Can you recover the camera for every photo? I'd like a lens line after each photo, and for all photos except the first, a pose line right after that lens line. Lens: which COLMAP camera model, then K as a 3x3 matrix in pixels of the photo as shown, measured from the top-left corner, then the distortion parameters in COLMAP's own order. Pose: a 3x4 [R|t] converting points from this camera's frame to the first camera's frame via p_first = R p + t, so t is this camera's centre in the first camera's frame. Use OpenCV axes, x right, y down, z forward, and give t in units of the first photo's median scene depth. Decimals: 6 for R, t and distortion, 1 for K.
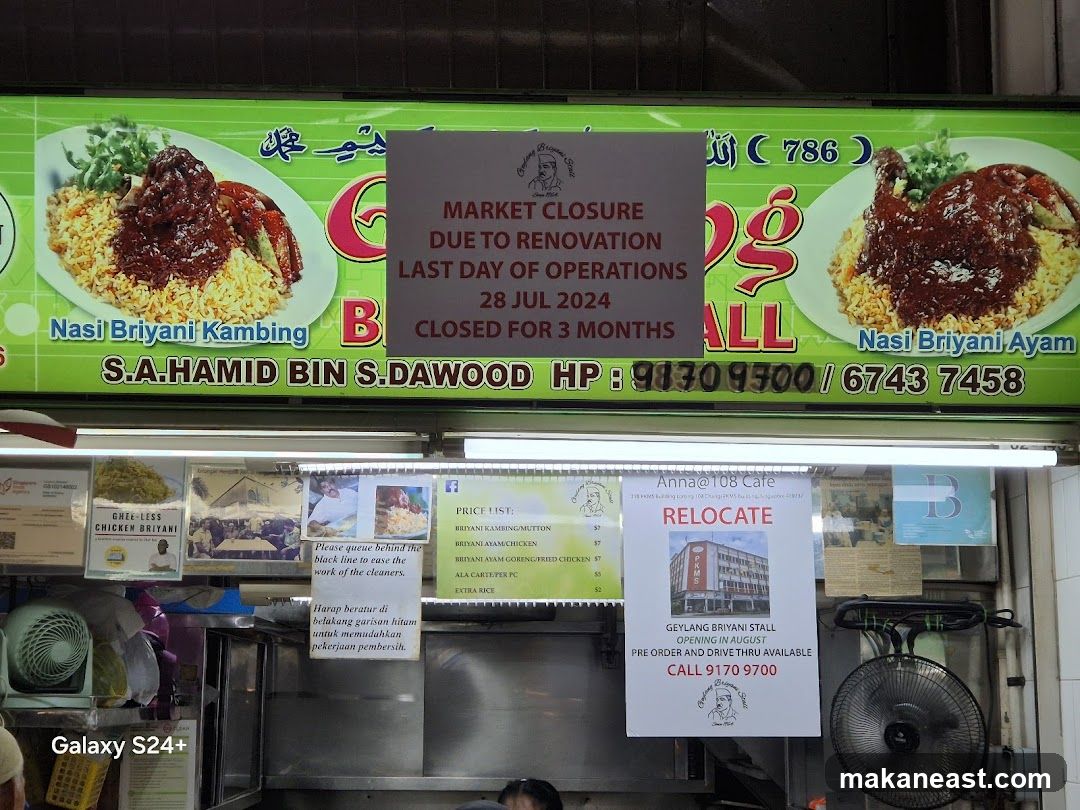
lens RADIAL K [[1834.7, 0, 511.0], [0, 1834.7, 403.5], [0, 0, 1]] dist [0.133430, -0.329933]
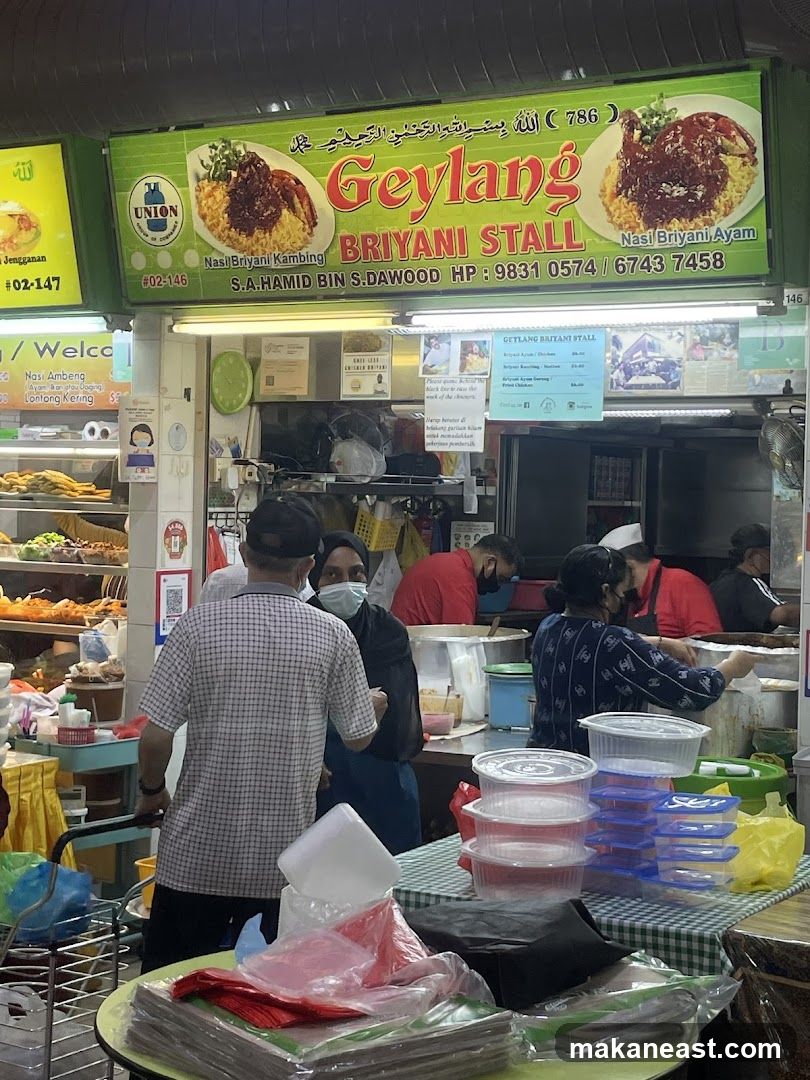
lens RADIAL K [[1834.7, 0, 422.4], [0, 1834.7, 537.4], [0, 0, 1]] dist [0.133430, -0.329933]
pose [[0.845280, 0.023105, -0.533824, 0.872770], [0.068046, 0.986276, 0.150433, -0.032341], [0.529974, -0.163483, 0.832107, -0.399012]]
